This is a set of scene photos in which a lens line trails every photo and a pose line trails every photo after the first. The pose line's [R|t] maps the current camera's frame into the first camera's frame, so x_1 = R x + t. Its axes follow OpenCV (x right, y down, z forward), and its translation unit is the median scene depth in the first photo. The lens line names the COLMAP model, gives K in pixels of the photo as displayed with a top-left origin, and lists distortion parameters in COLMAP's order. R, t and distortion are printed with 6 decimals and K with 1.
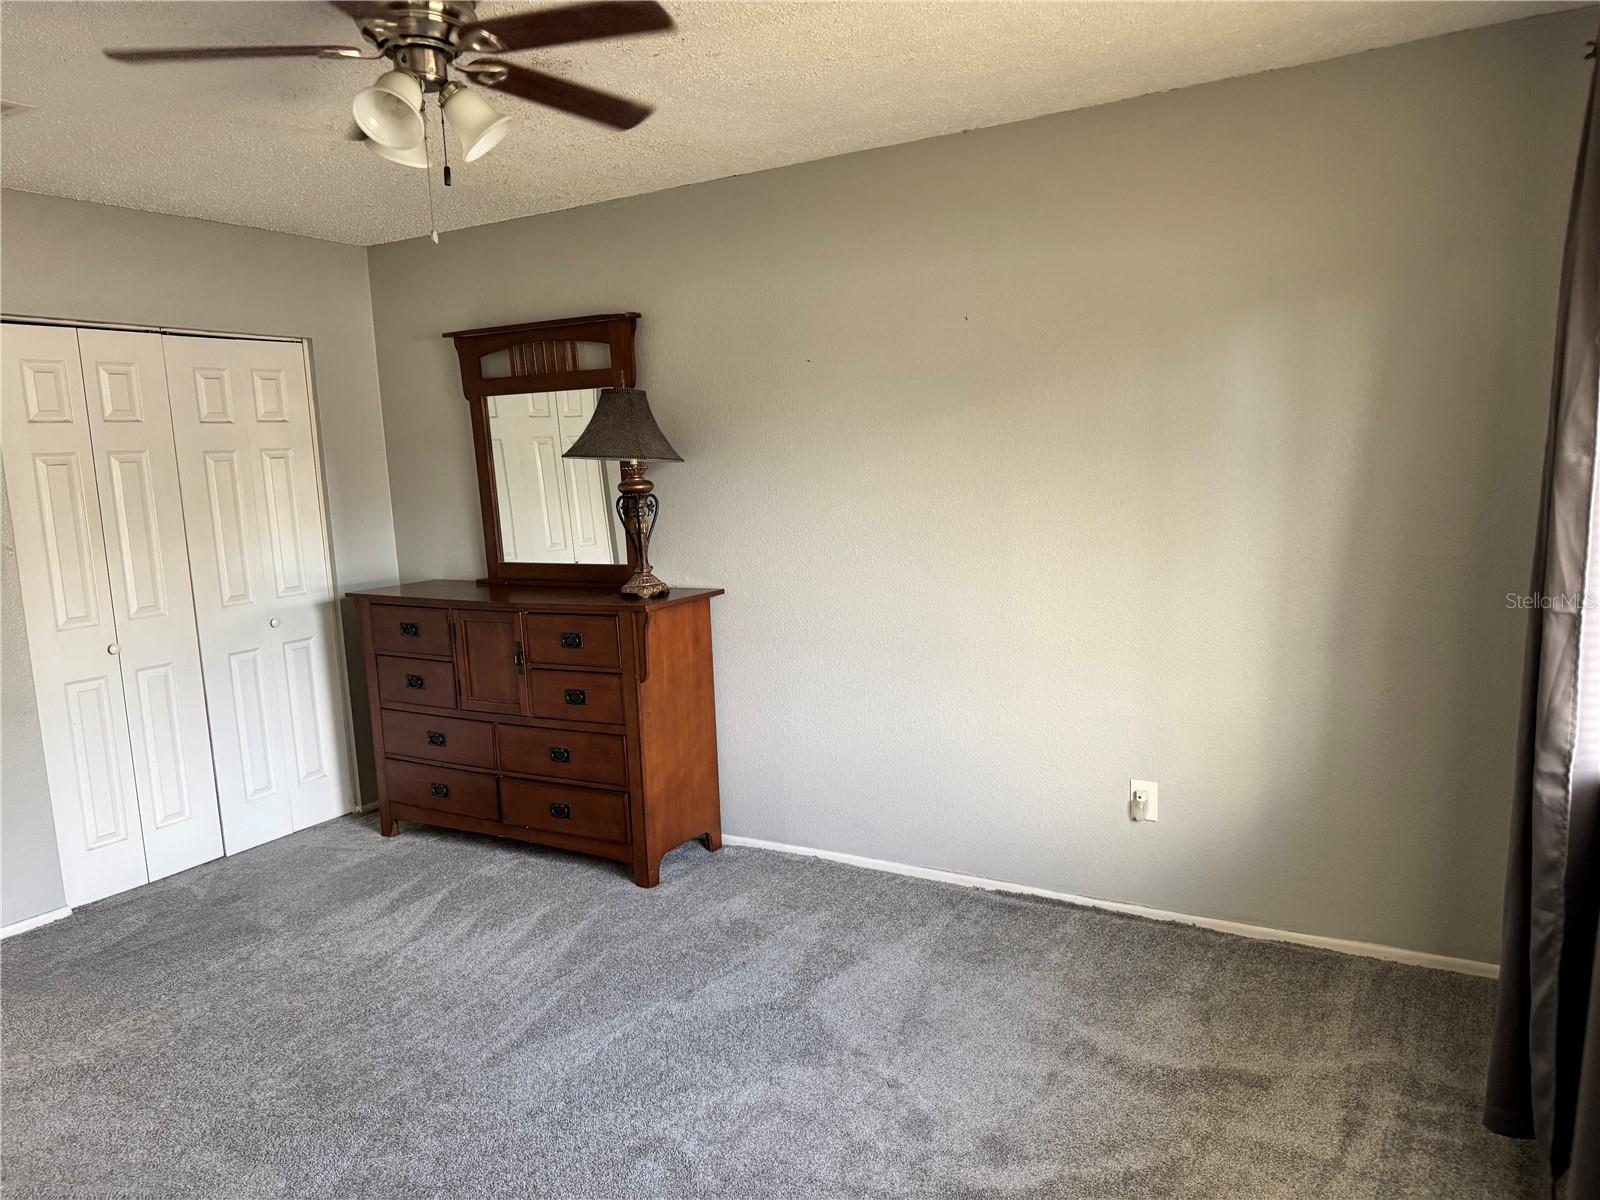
lens RADIAL K [[1112.5, 0, 805.7], [0, 1112.5, 598.1], [0, 0, 1]] dist [0.134376, -0.205291]
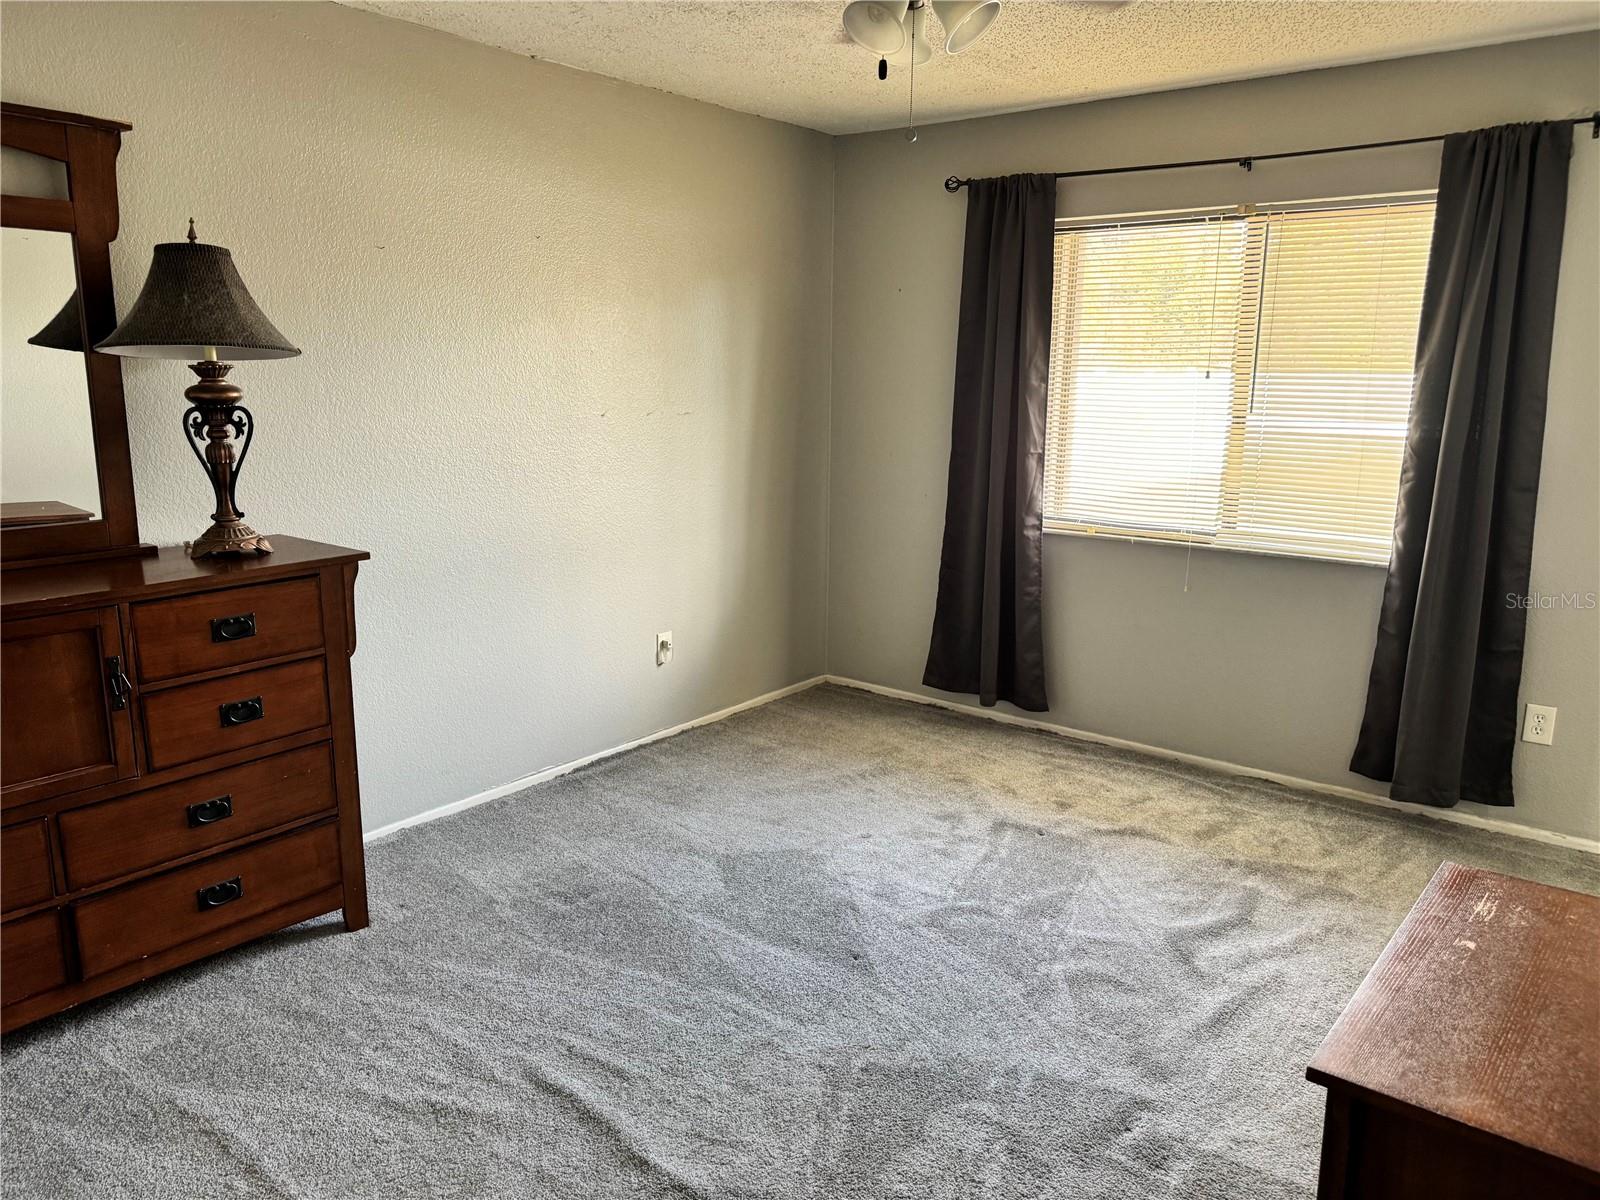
lens RADIAL K [[1112.5, 0, 805.7], [0, 1112.5, 598.1], [0, 0, 1]] dist [0.134376, -0.205291]
pose [[0.131737, -0.158111, 0.978594, -0.878078], [0.112281, 0.983225, 0.143744, -0.040893], [-0.984905, 0.090941, 0.147280, 0.611961]]
